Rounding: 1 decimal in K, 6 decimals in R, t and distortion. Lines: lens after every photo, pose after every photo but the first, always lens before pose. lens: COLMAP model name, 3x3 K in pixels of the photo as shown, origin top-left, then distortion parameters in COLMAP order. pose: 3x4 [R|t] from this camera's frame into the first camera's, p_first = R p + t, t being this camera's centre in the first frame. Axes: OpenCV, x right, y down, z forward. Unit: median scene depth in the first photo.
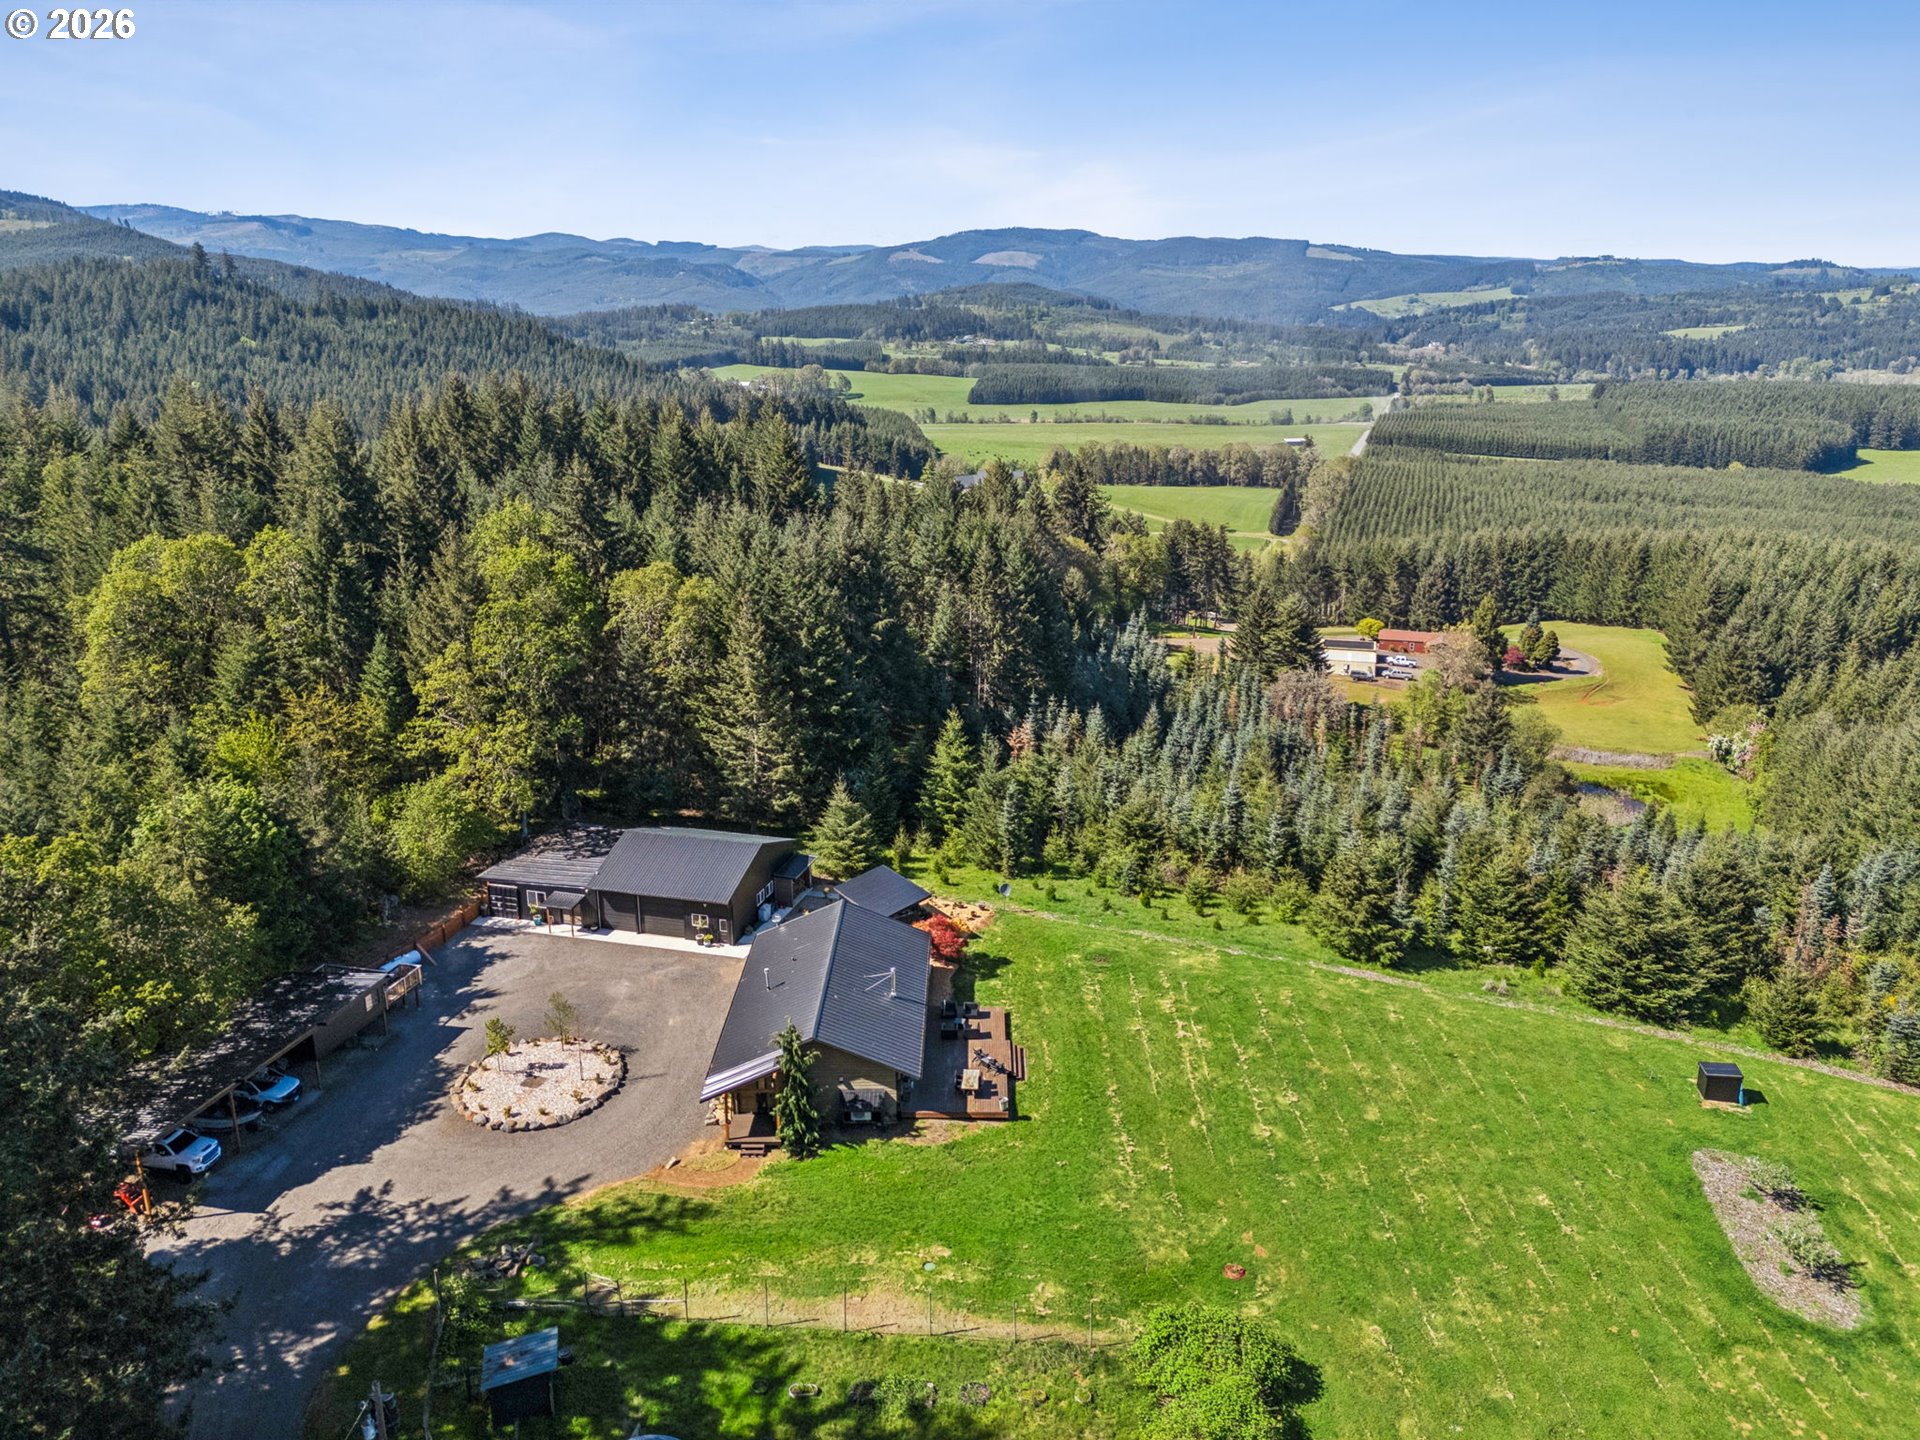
lens RADIAL K [[1448.7, 0, 960.0], [0, 1448.7, 720.0], [0, 0, 1]] dist [0.050748, 0.000520]
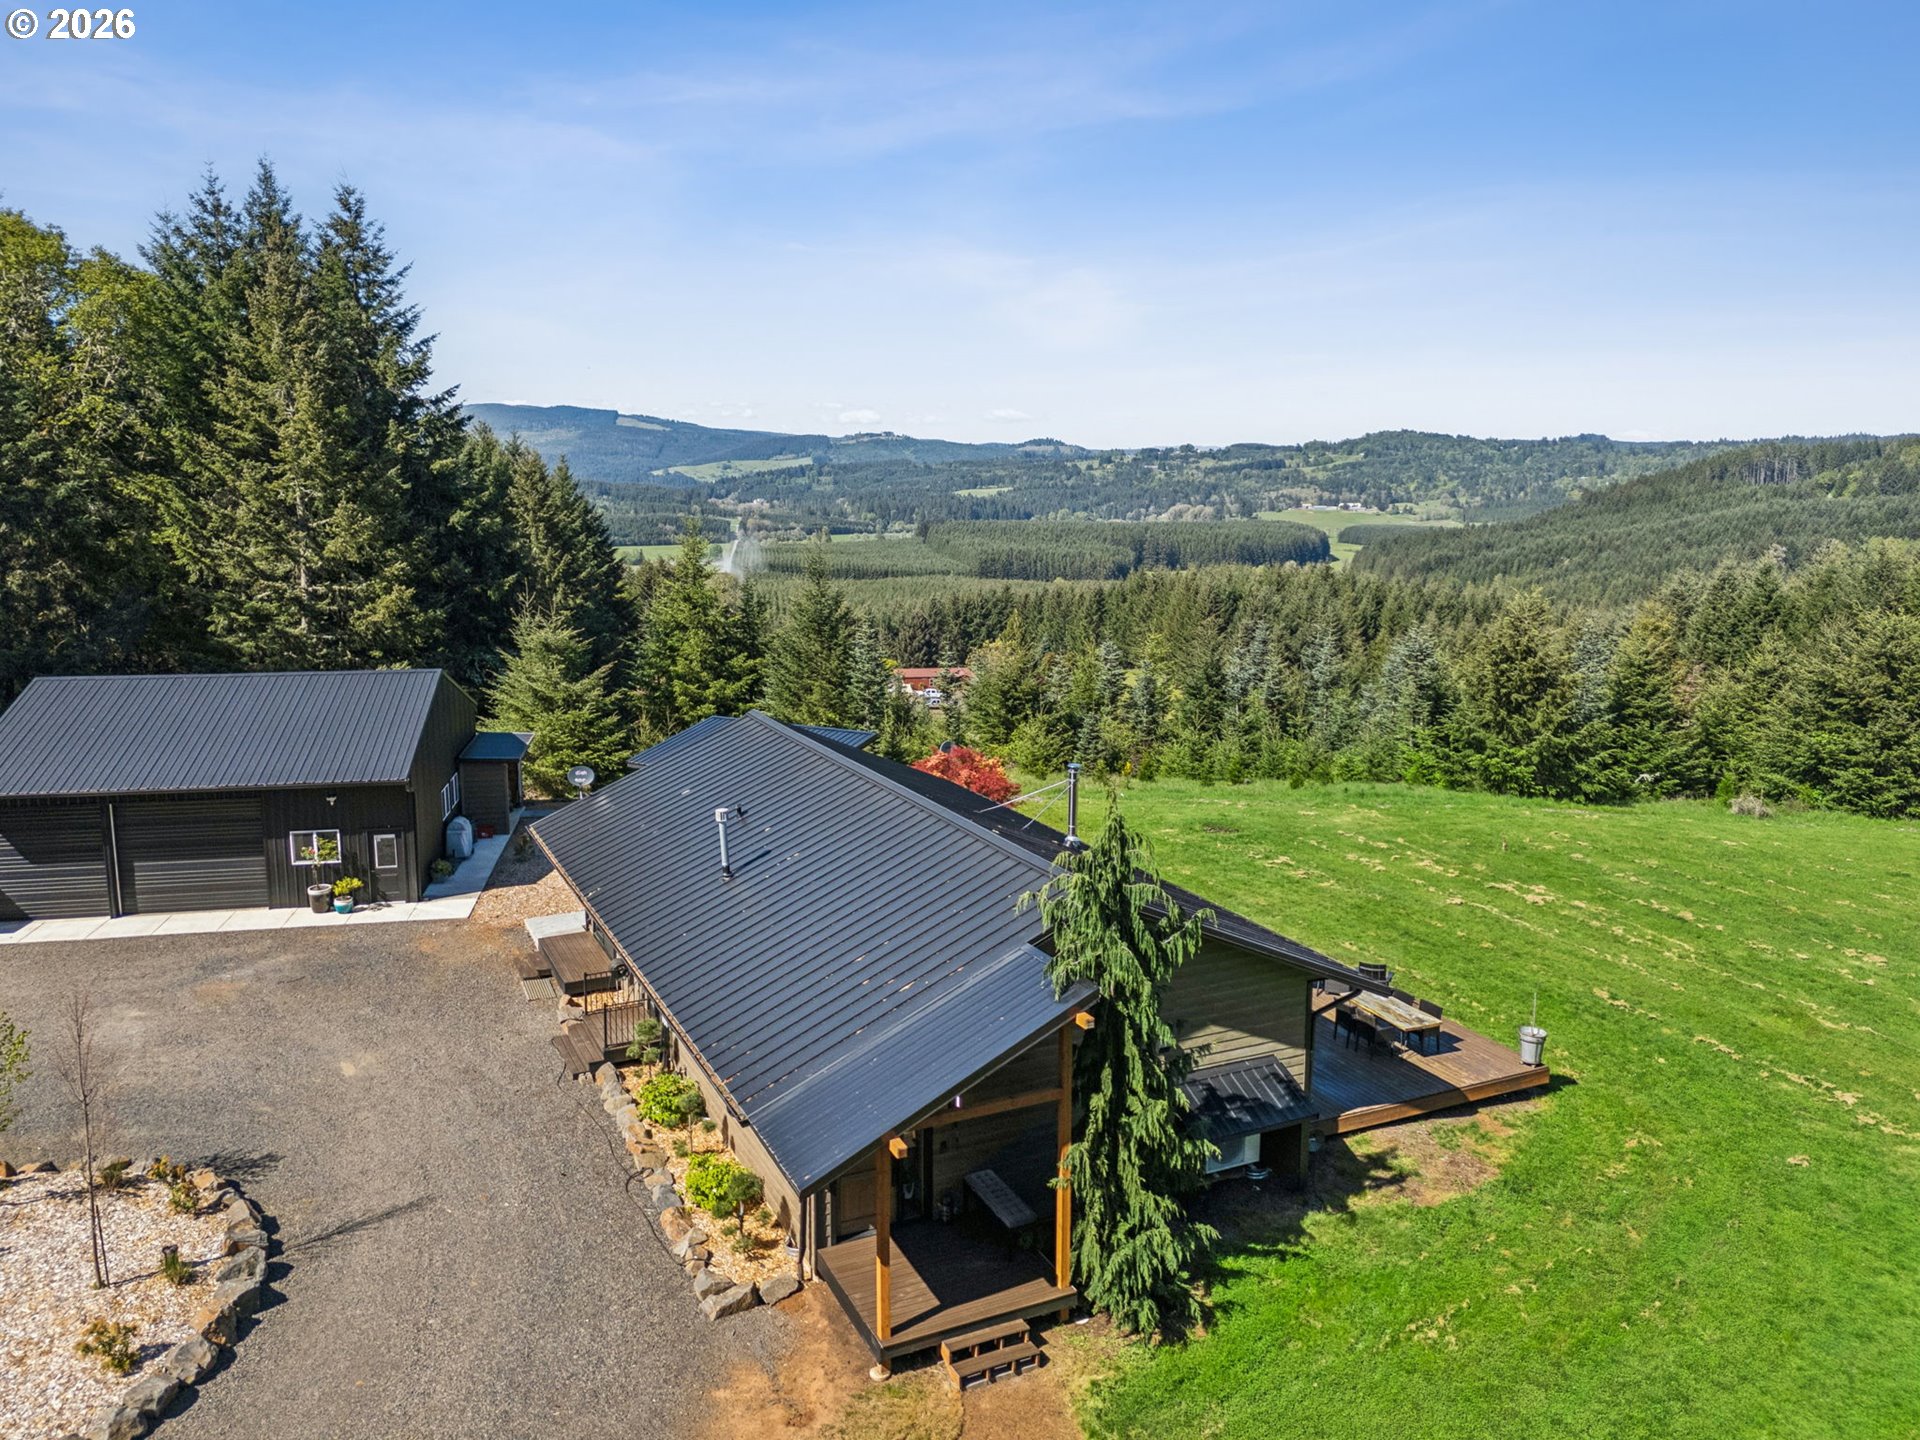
lens RADIAL K [[1427.0, 0, 960.0], [0, 1427.0, 720.0], [0, 0, 1]] dist [0.079269, -0.069657]
pose [[0.892994, -0.067295, 0.445009, -0.200308], [0.120916, 0.988279, -0.093191, 0.165134], [-0.433521, 0.137027, 0.890664, 0.602312]]
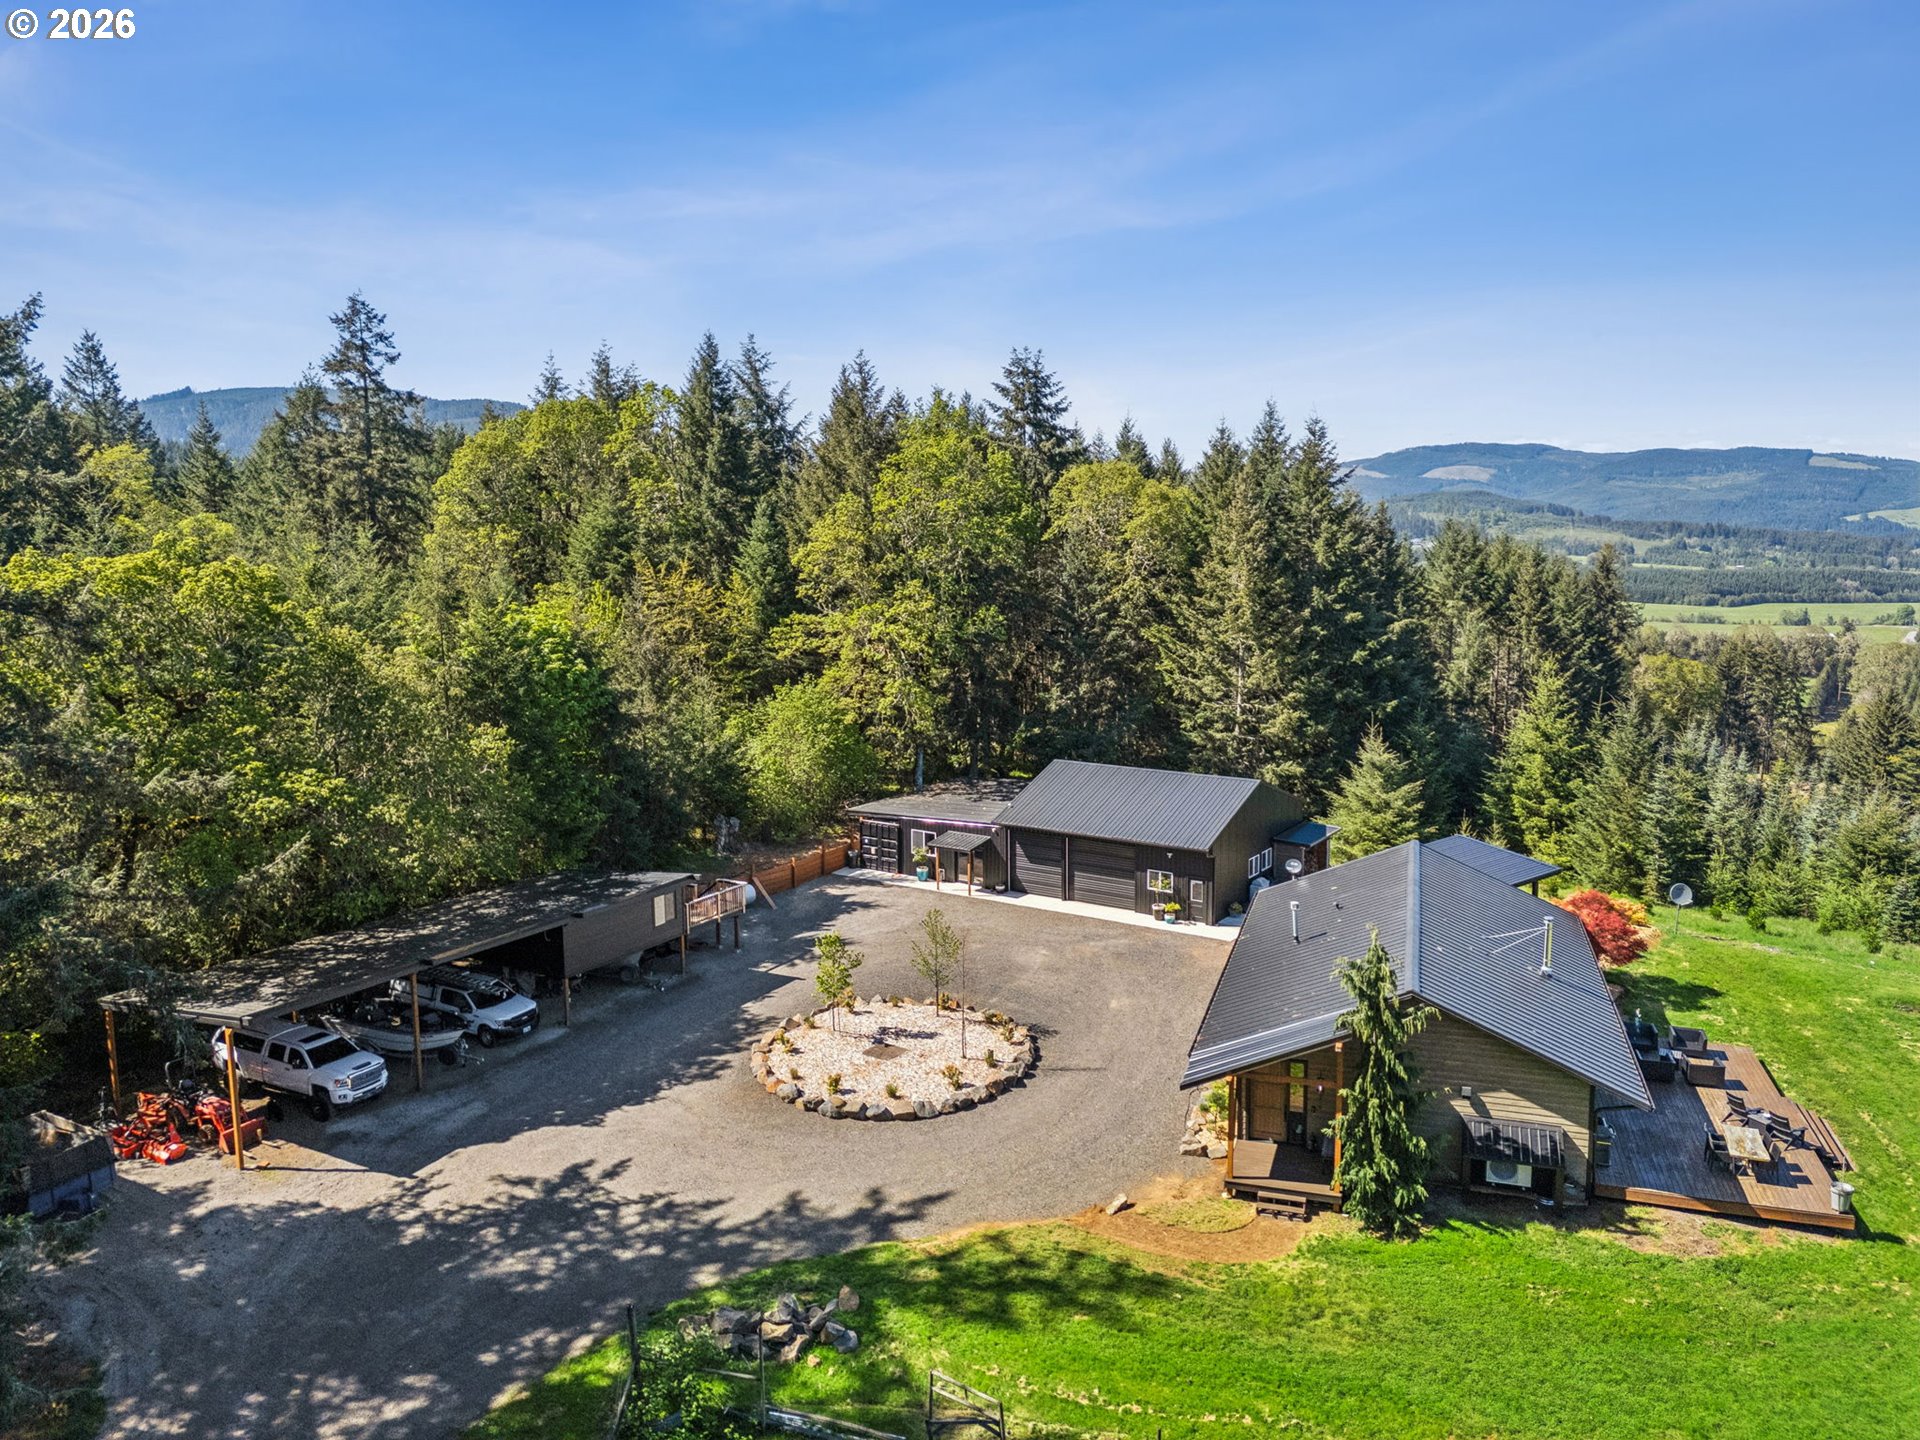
lens RADIAL K [[1427.0, 0, 960.0], [0, 1427.0, 720.0], [0, 0, 1]] dist [0.079269, -0.069657]
pose [[0.957517, 0.044900, -0.284861, -0.090928], [-0.086856, 0.986838, -0.136407, 0.165941], [0.274987, 0.155354, 0.948814, 0.381946]]
